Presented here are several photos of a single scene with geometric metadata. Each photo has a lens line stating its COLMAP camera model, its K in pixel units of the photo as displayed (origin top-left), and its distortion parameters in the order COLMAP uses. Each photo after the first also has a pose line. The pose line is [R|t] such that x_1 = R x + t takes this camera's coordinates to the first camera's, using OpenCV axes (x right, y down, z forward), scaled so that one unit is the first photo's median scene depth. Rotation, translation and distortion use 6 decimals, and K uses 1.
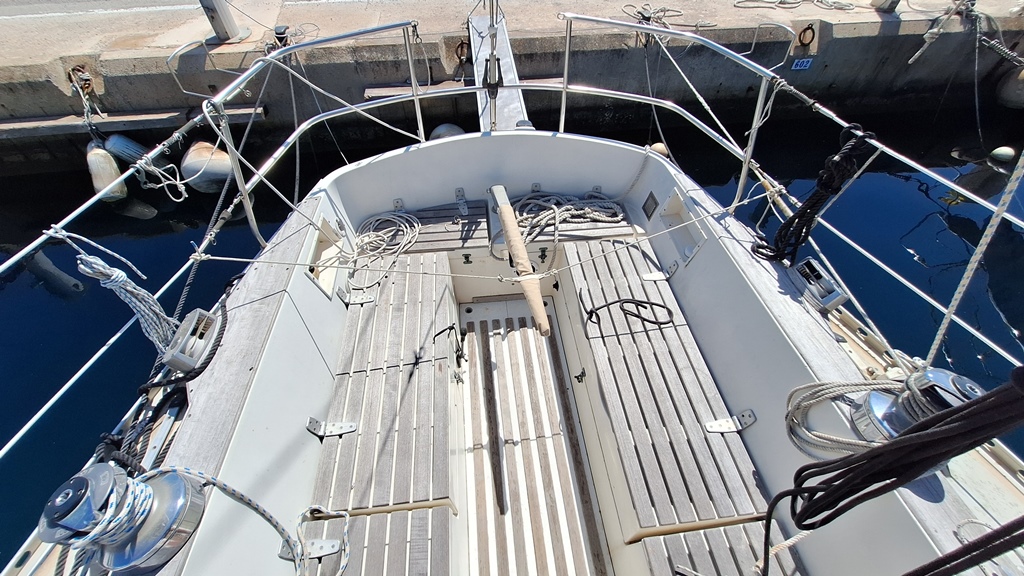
lens RADIAL K [[411.5, 0, 512.0], [0, 411.5, 288.0], [0, 0, 1]] dist [0.000496, 0.000041]
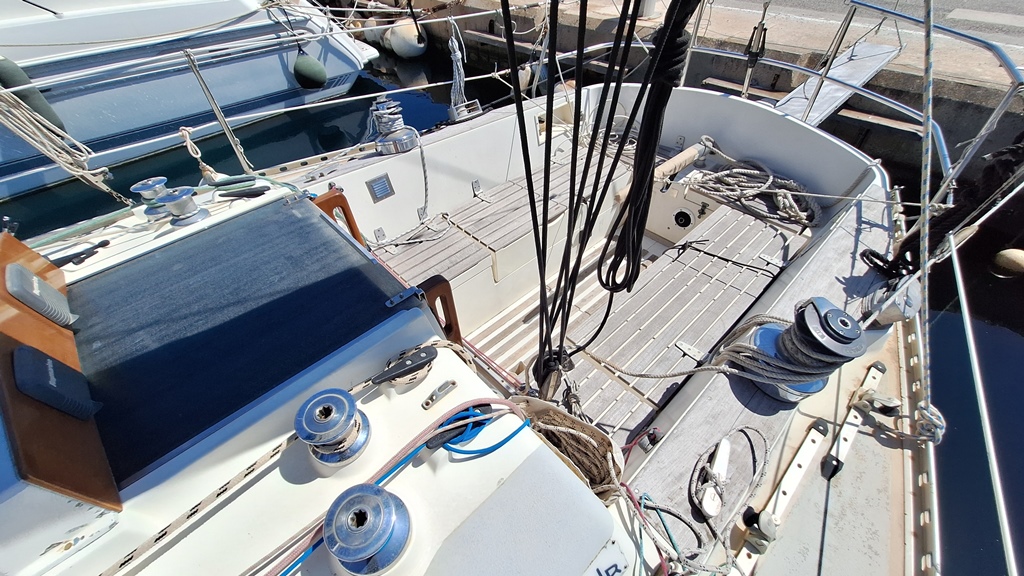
lens RADIAL K [[411.5, 0, 512.0], [0, 411.5, 288.0], [0, 0, 1]] dist [0.000496, 0.000041]
pose [[0.601741, 0.555378, -0.573989, 0.787563], [-0.591745, 0.792679, 0.146622, 0.340791], [0.536420, 0.251426, 0.805629, -0.145756]]
